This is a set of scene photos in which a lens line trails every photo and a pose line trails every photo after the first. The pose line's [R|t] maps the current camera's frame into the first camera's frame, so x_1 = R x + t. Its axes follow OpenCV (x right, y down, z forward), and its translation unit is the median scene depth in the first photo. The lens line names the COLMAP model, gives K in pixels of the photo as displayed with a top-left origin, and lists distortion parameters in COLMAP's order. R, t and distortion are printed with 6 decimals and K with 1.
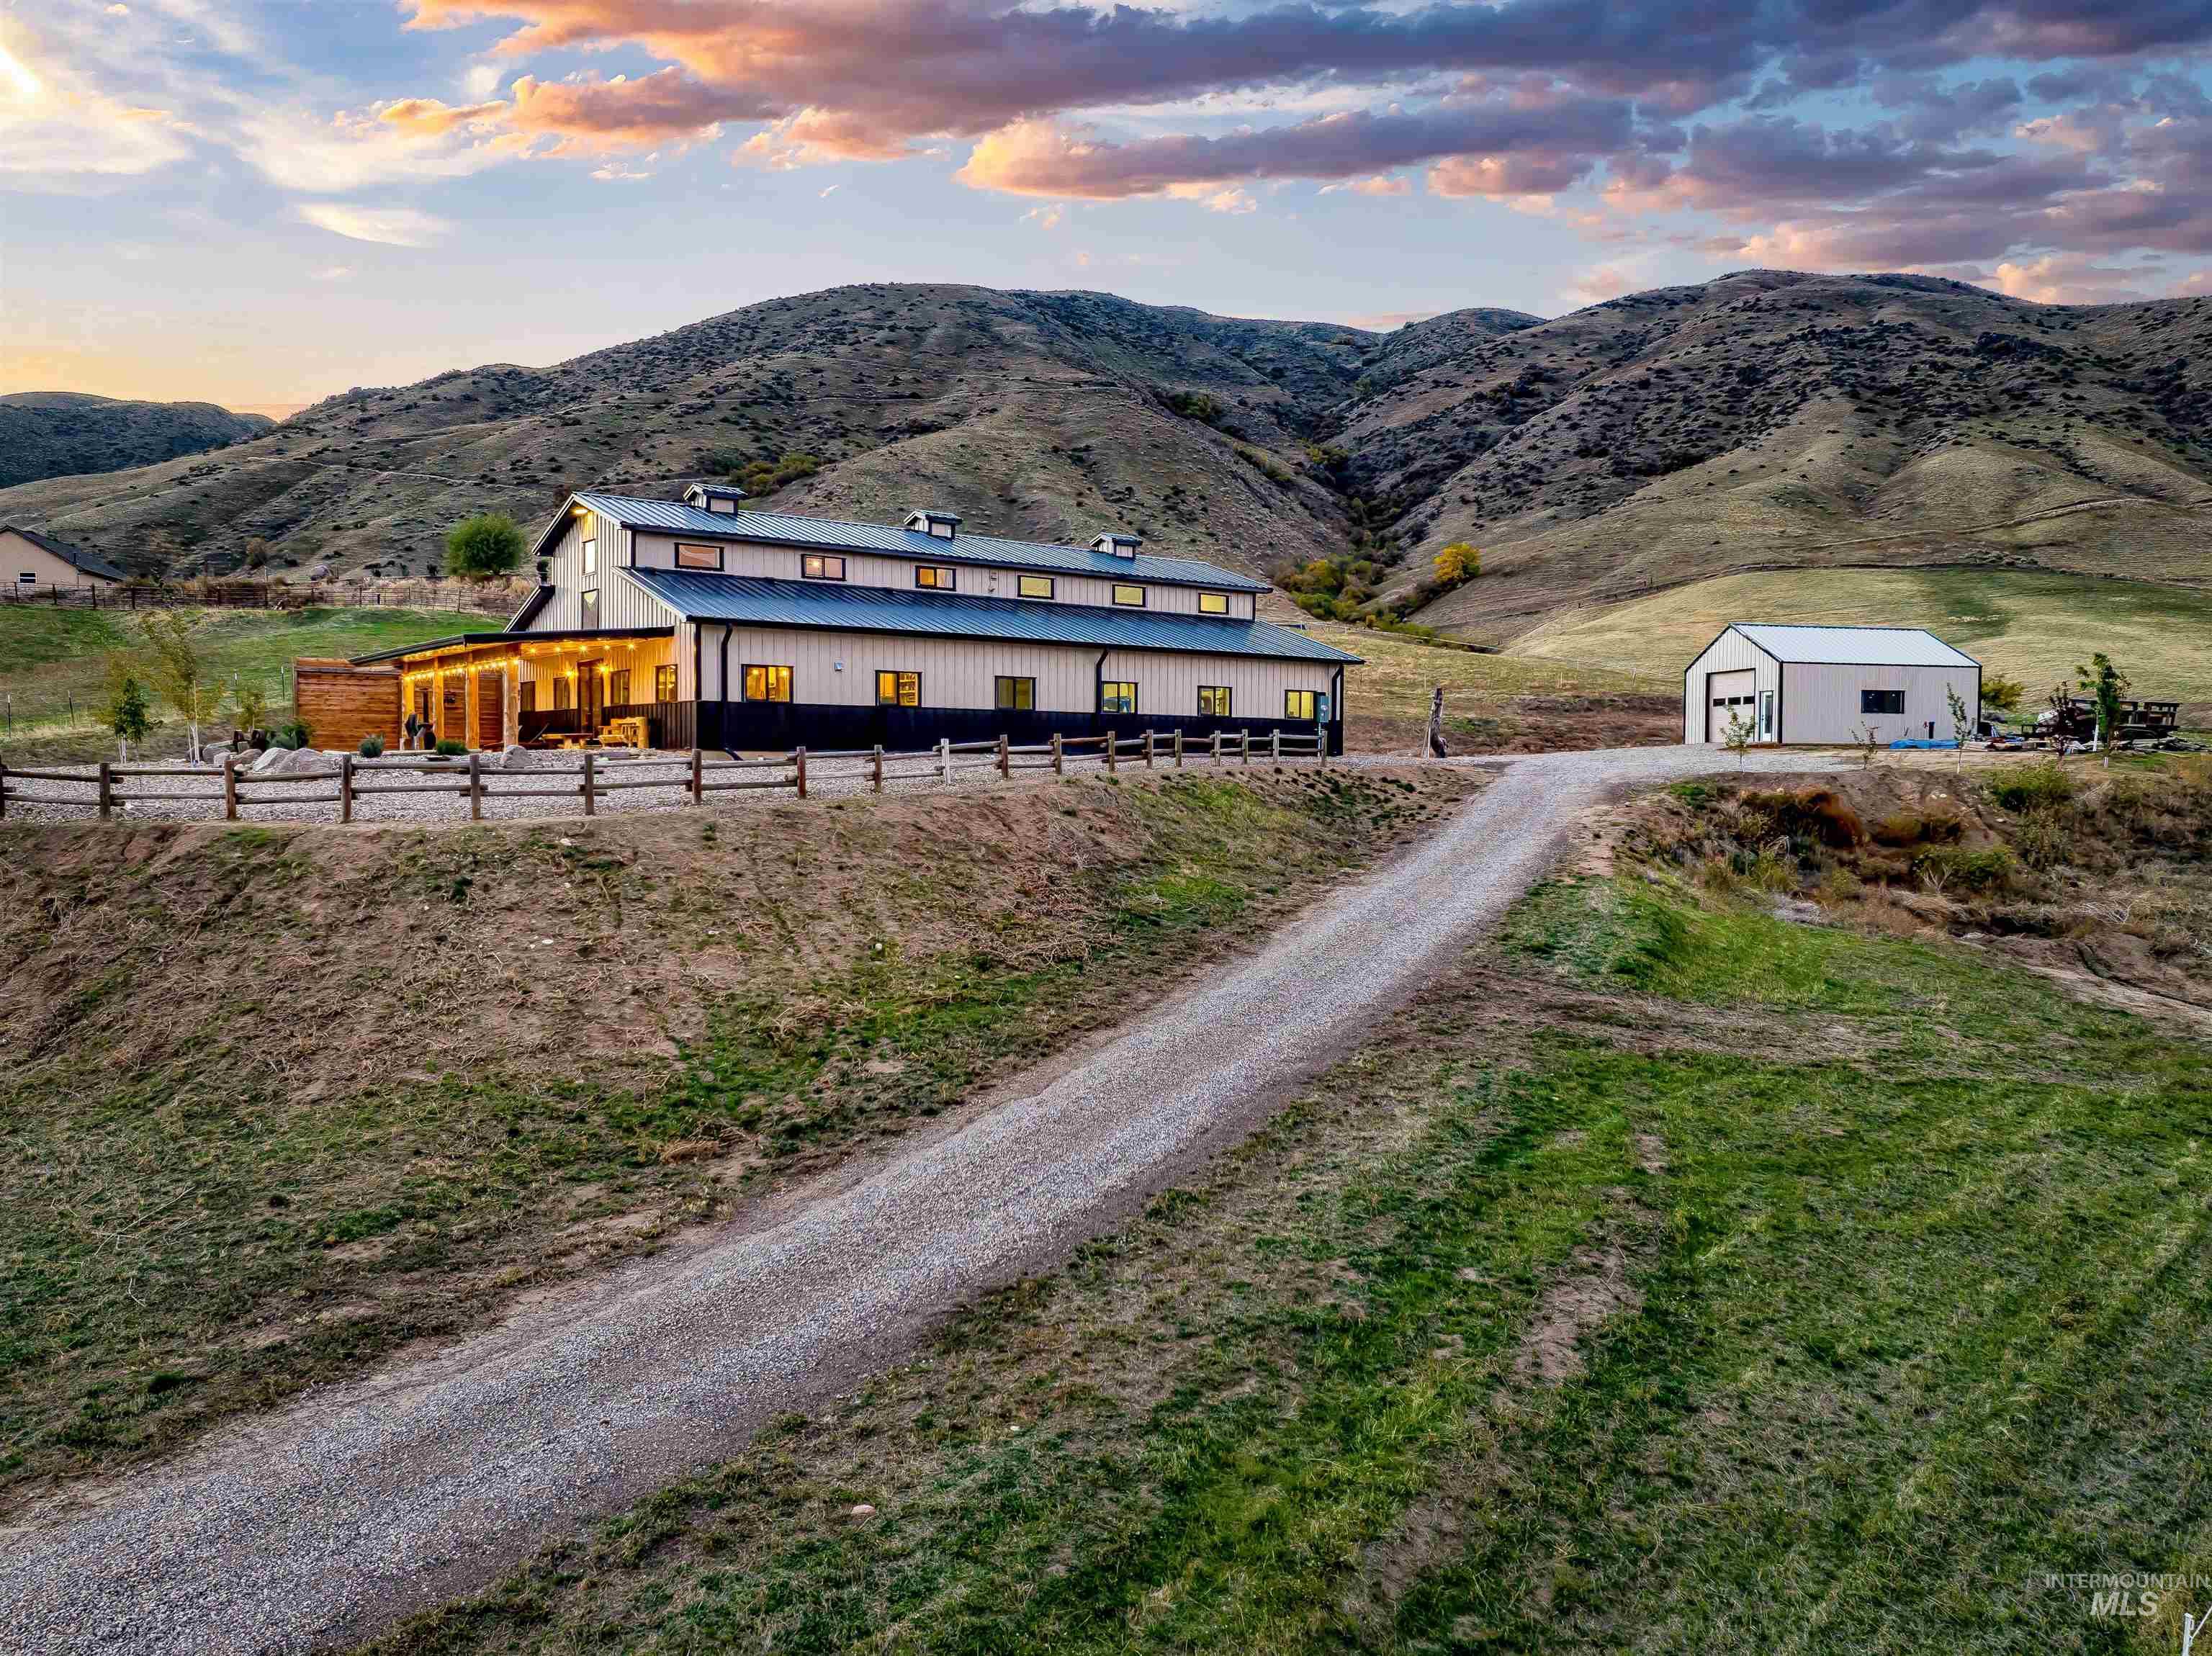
lens RADIAL K [[1553.0, 0, 1106.0], [0, 1553.0, 828.0], [0, 0, 1]] dist [-0.040399, -0.000496]
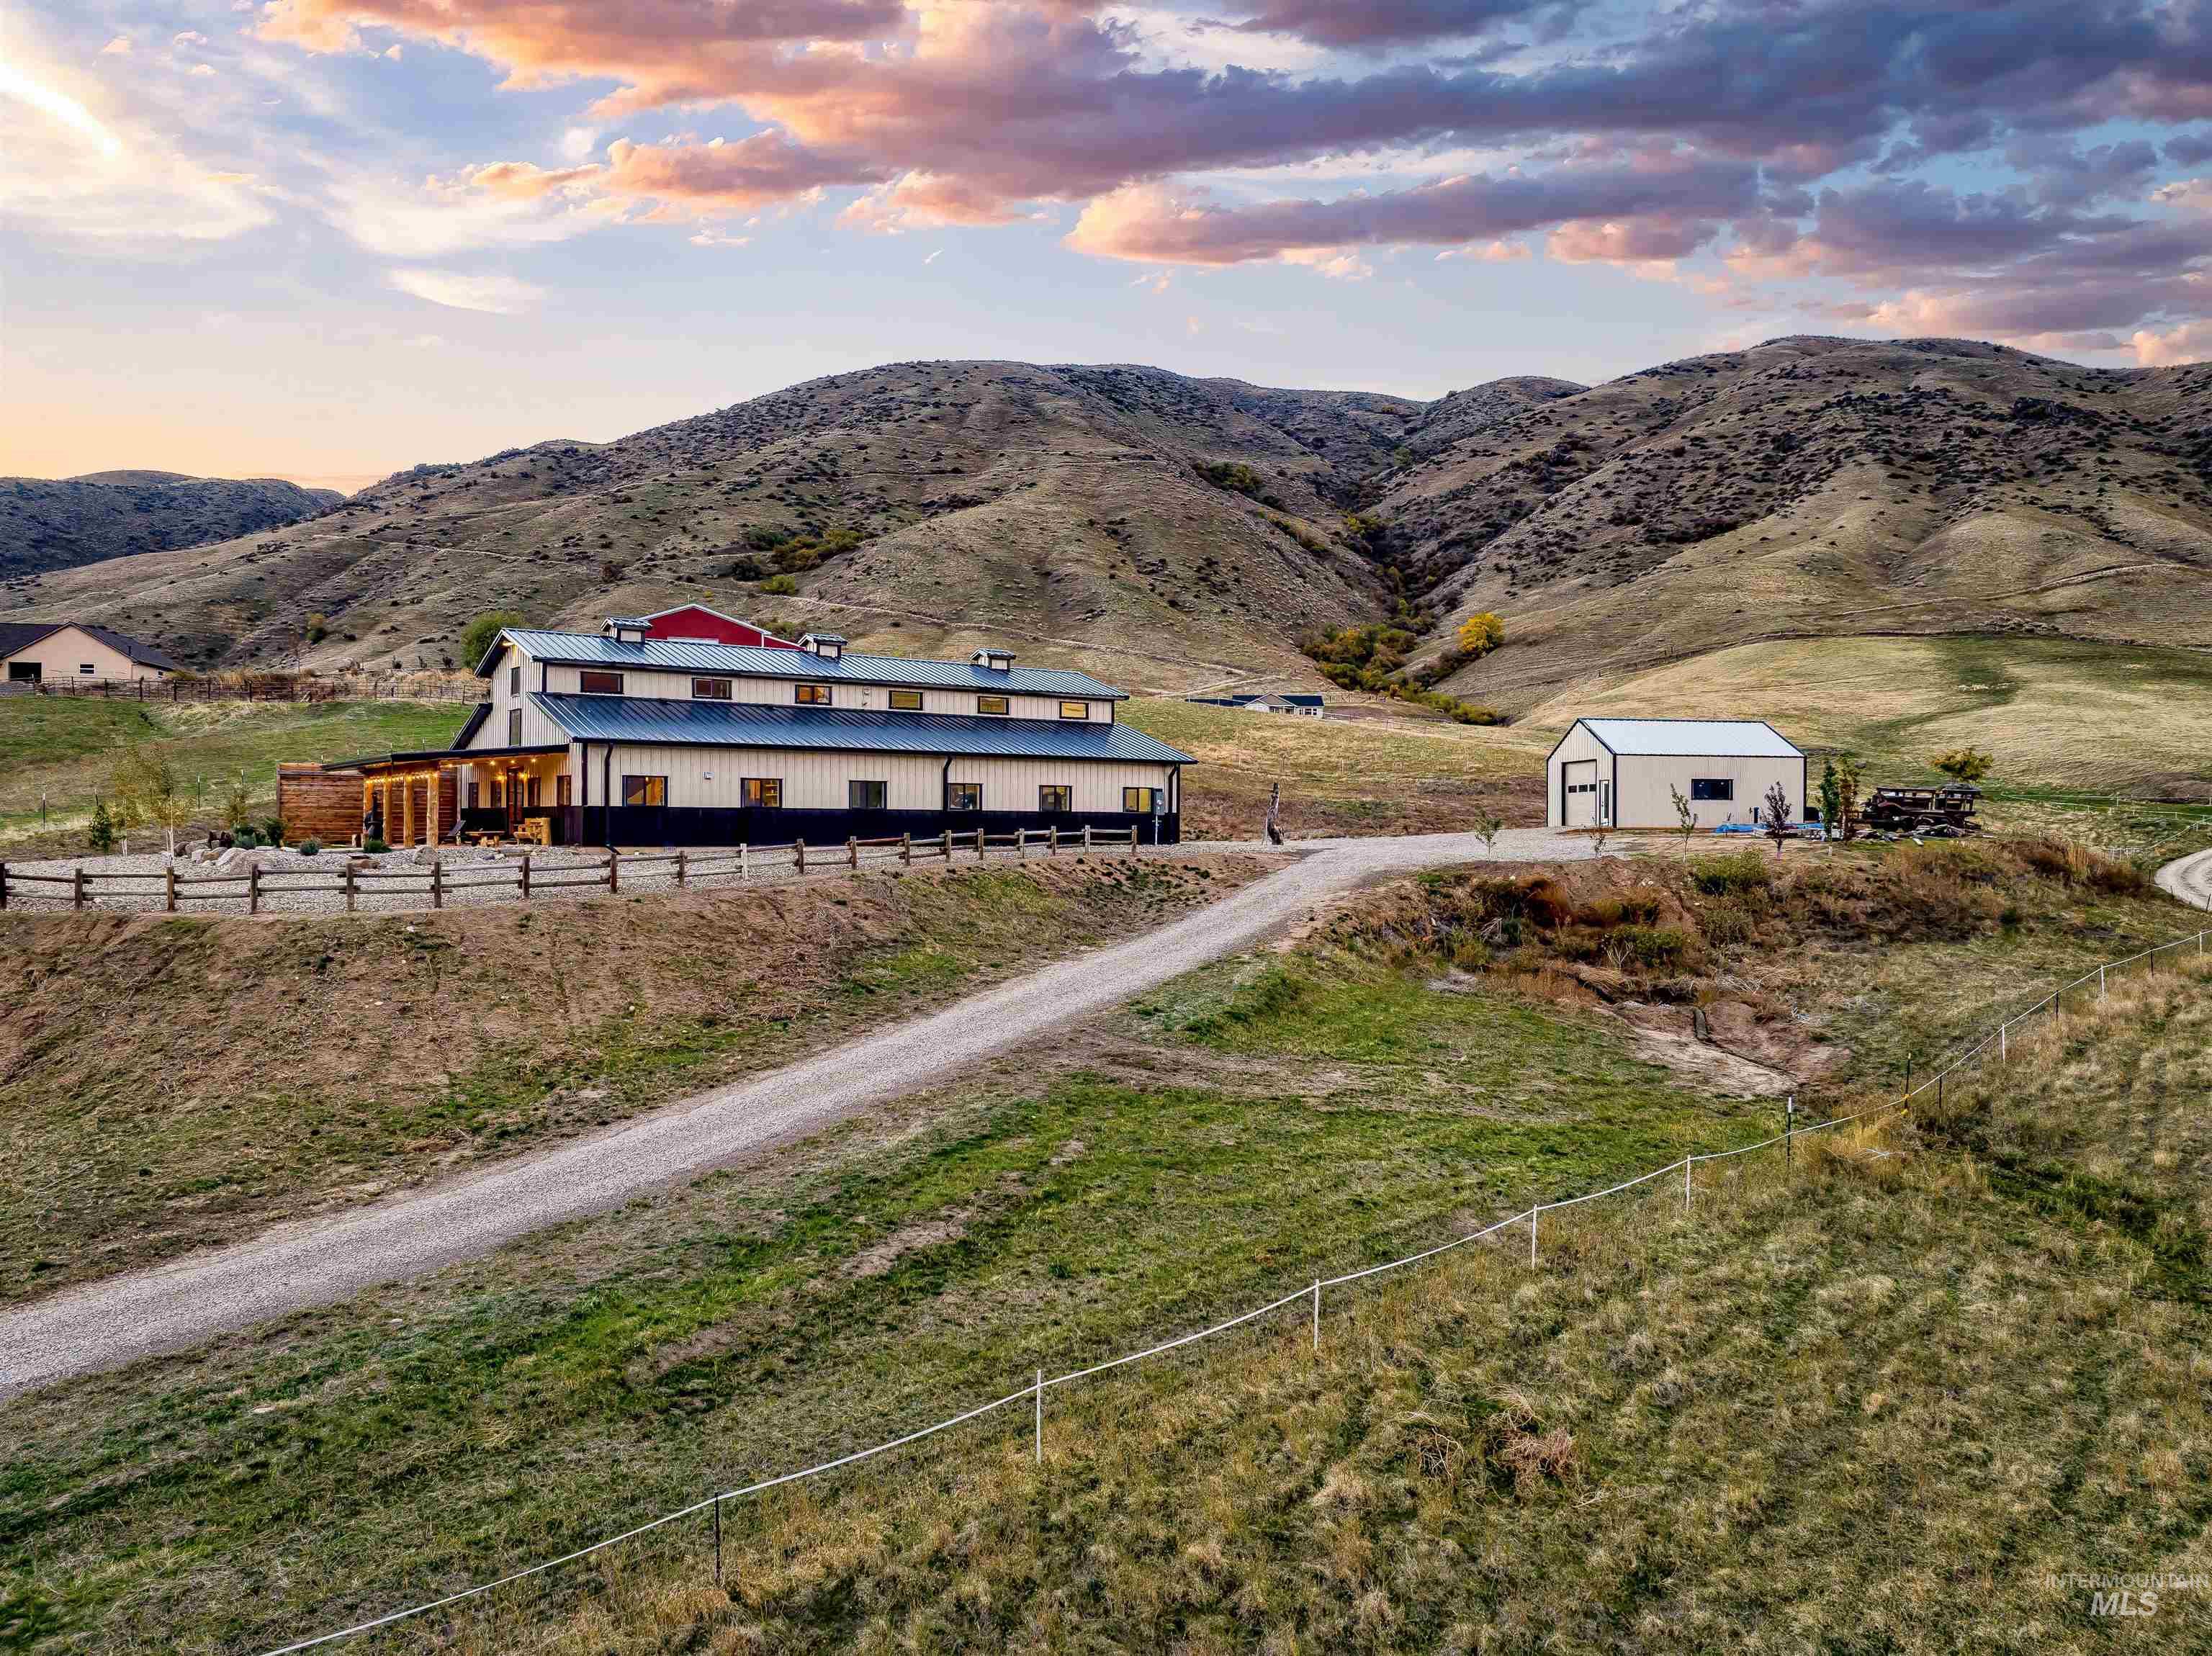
lens RADIAL K [[1556.4, 0, 1106.0], [0, 1556.4, 828.0], [0, 0, 1]] dist [-0.040295, 0.001345]
pose [[0.999369, -0.001128, -0.035504, 0.011815], [-0.000339, 0.999147, -0.041289, -0.000915], [0.035521, 0.041275, 0.998516, -0.012579]]
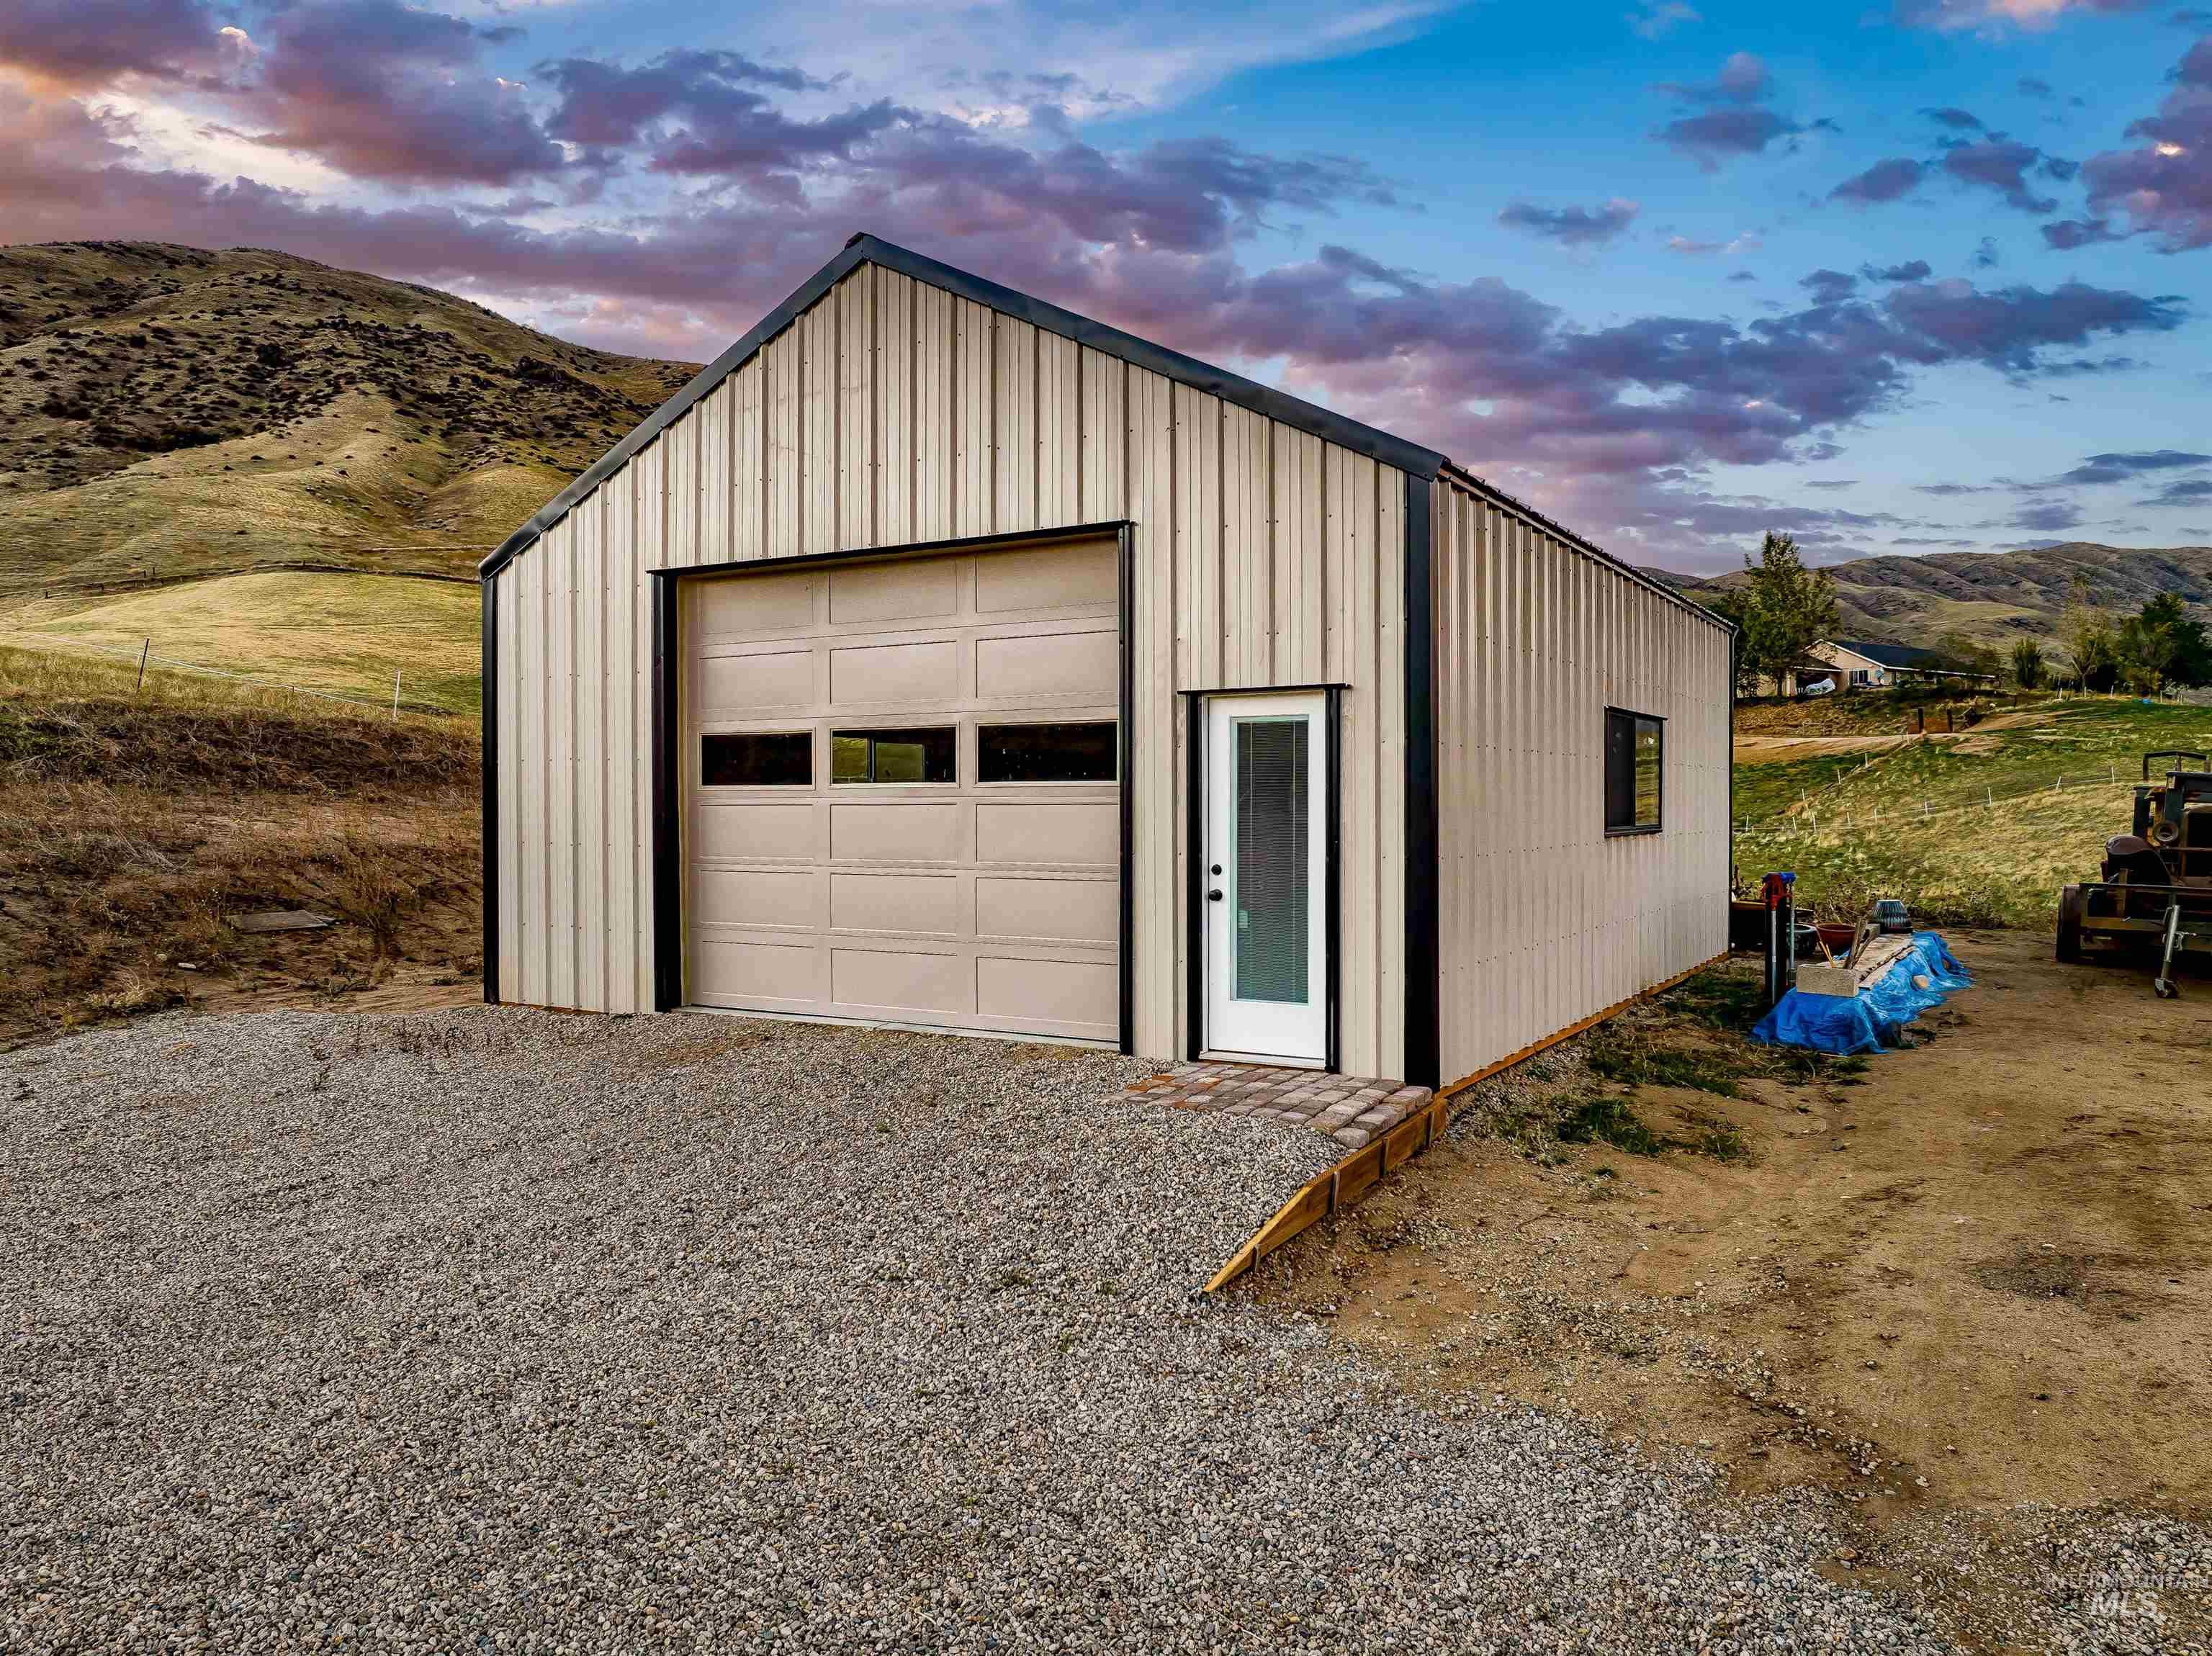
lens RADIAL K [[1596.1, 0, 1106.0], [0, 1596.1, 828.0], [0, 0, 1]] dist [-0.069625, 0.044409]
pose [[0.632957, -0.018109, 0.773975, 0.033053], [0.035626, 0.999349, -0.005753, -0.008113], [-0.773367, 0.031215, 0.633190, 0.097165]]
